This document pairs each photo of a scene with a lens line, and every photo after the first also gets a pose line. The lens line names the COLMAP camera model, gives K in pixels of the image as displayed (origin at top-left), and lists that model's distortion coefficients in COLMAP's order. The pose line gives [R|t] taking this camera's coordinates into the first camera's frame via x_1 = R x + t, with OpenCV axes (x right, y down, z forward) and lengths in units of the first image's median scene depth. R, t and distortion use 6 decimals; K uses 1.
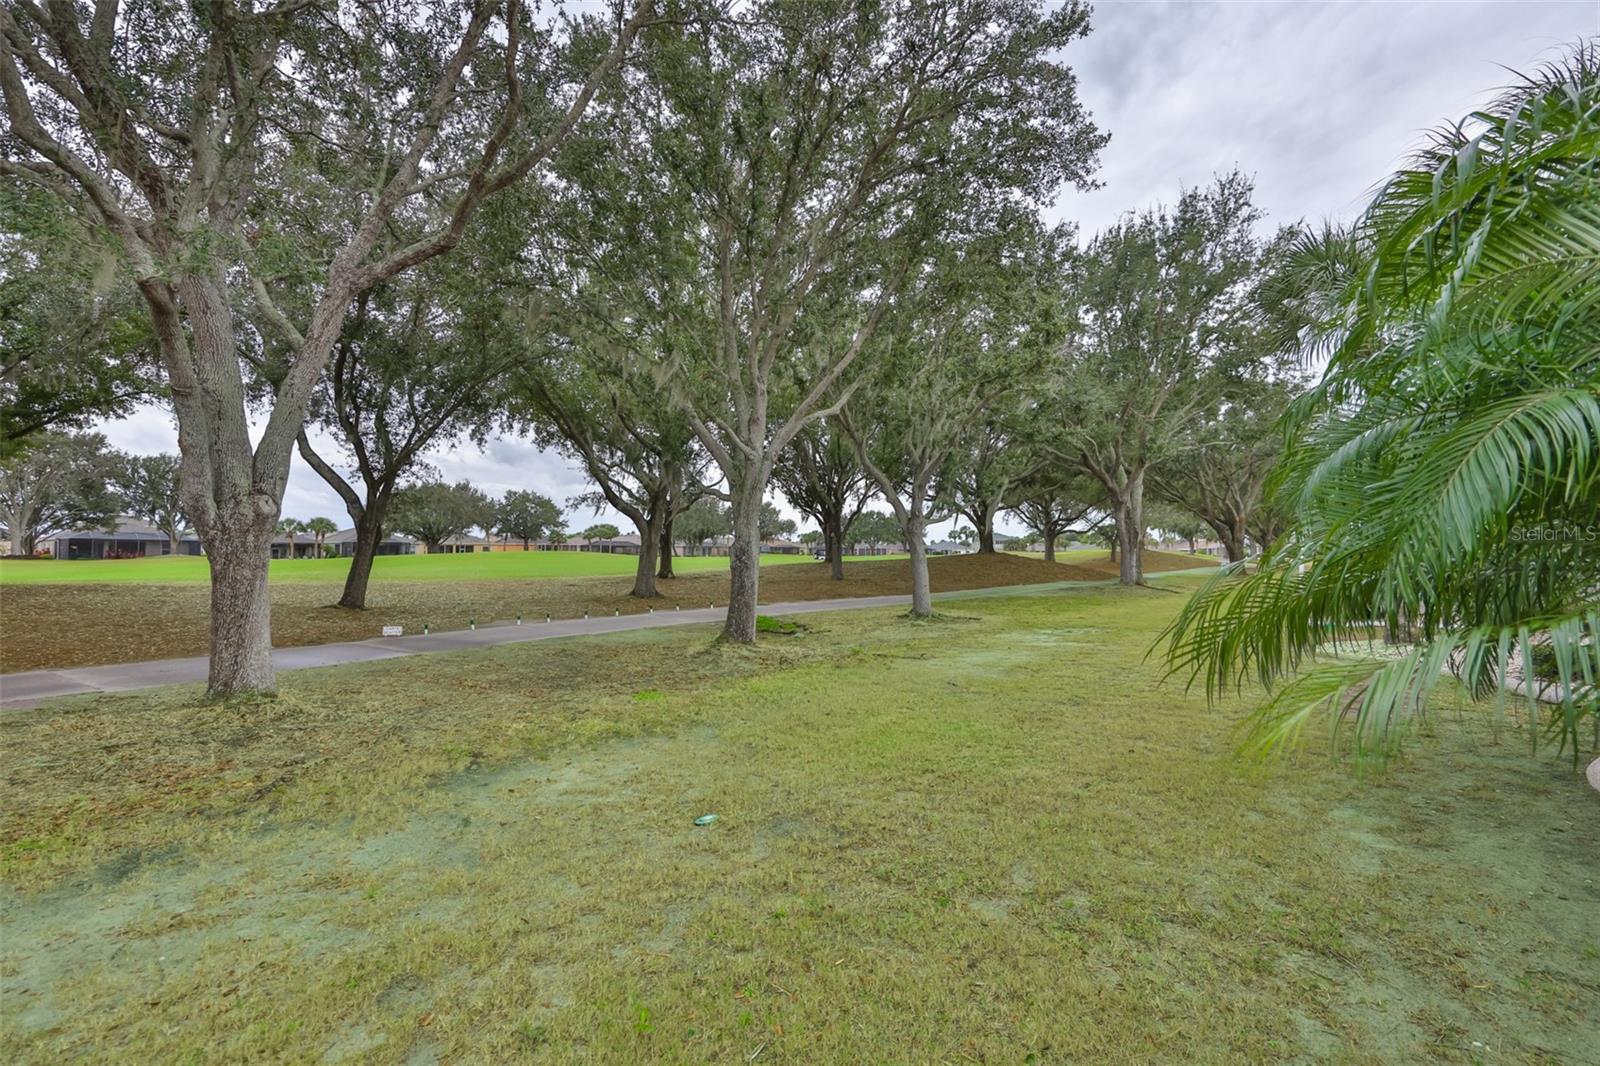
lens RADIAL K [[689.9, 0, 796.9], [0, 689.9, 526.1], [0, 0, 1]] dist [-0.001684, 0.000465]
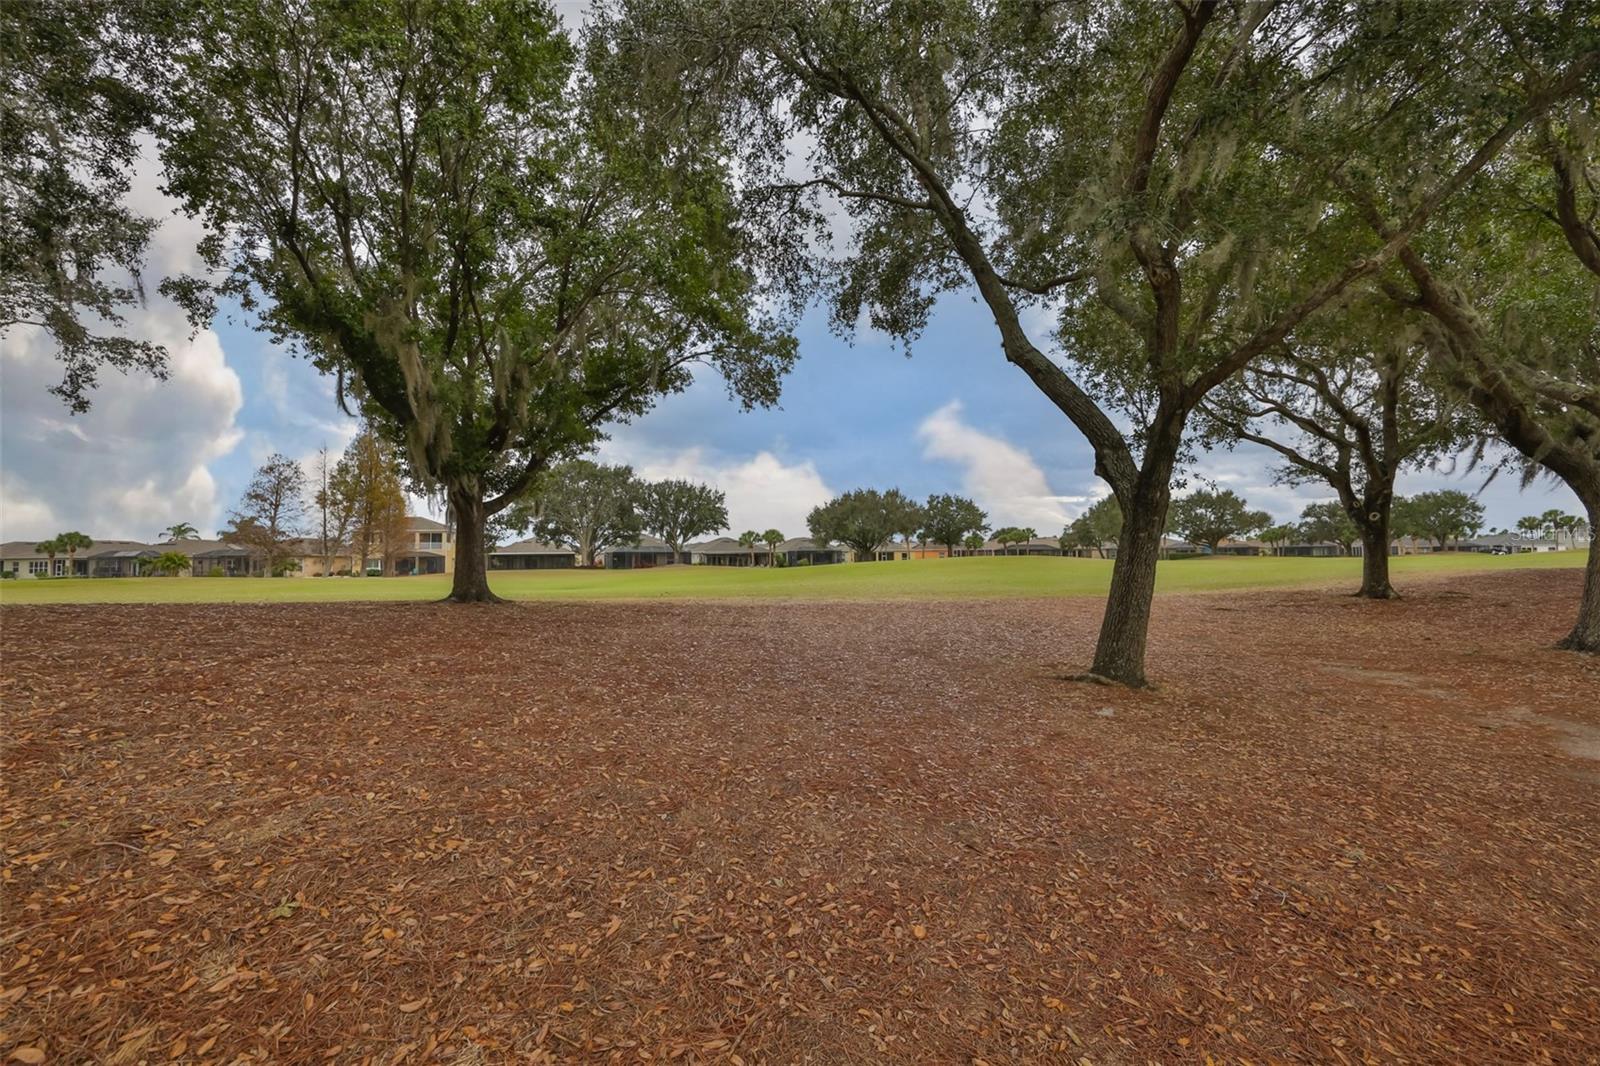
lens RADIAL K [[689.9, 0, 796.9], [0, 689.9, 526.1], [0, 0, 1]] dist [-0.001684, 0.000465]
pose [[0.854035, -0.039050, -0.518747, -0.106821], [0.035385, 0.999230, -0.016964, 0.003452], [0.519010, -0.003868, 0.854759, 0.091299]]
